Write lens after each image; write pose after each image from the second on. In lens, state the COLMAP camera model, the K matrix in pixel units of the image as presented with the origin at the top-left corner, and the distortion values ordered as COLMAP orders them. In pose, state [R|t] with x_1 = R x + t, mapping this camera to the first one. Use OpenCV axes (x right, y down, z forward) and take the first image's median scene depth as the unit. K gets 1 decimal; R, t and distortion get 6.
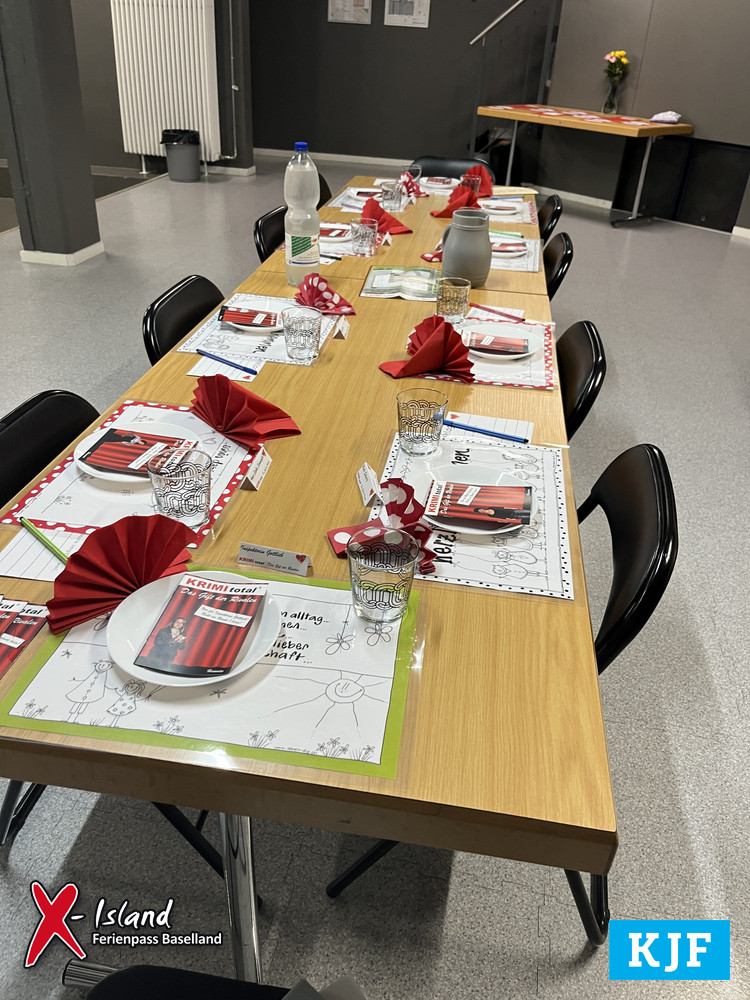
lens RADIAL K [[762.3, 0, 376.9], [0, 762.3, 505.4], [0, 0, 1]] dist [0.042899, -0.052307]
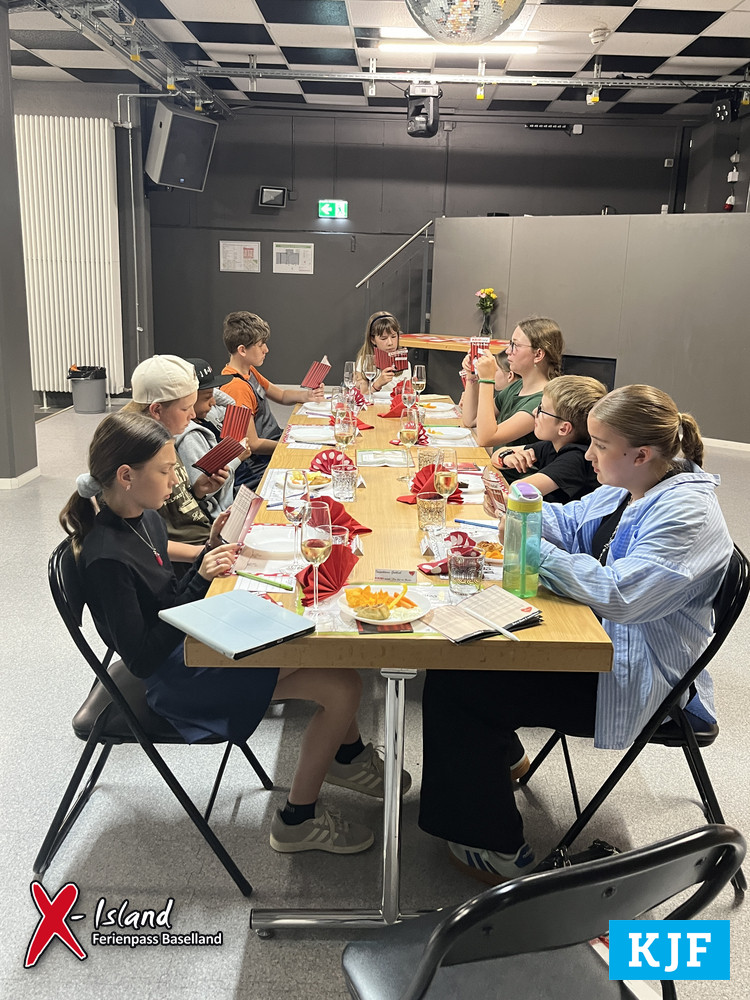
lens RADIAL K [[901.6, 0, 372.1], [0, 901.6, 491.3], [0, 0, 1]] dist [0.011593, 0.029482]
pose [[0.986993, -0.061394, 0.148577, -0.067528], [0.103654, 0.949472, -0.296241, 0.068977], [-0.122882, 0.307788, 0.943486, -0.140545]]
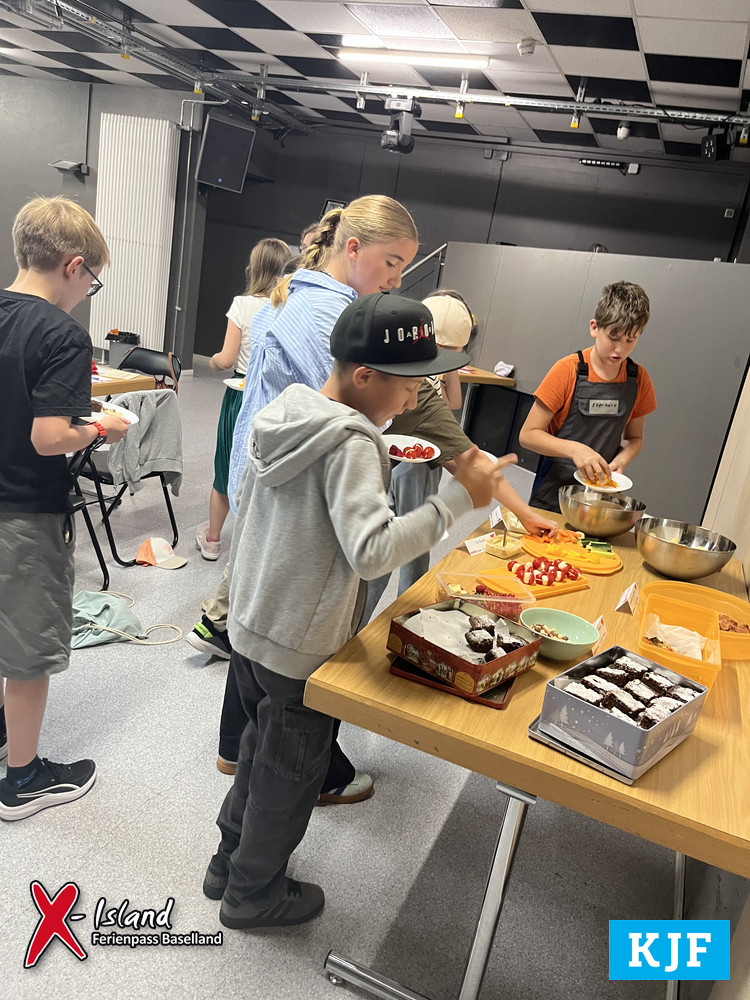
lens RADIAL K [[762.3, 0, 375.9], [0, 762.3, 501.8], [0, 0, 1]] dist [0.042899, -0.052307]
pose [[0.972943, 0.154763, -0.171551, 0.377858], [-0.197324, 0.942841, -0.268541, 0.010054], [0.120185, 0.295126, 0.947869, -0.021553]]
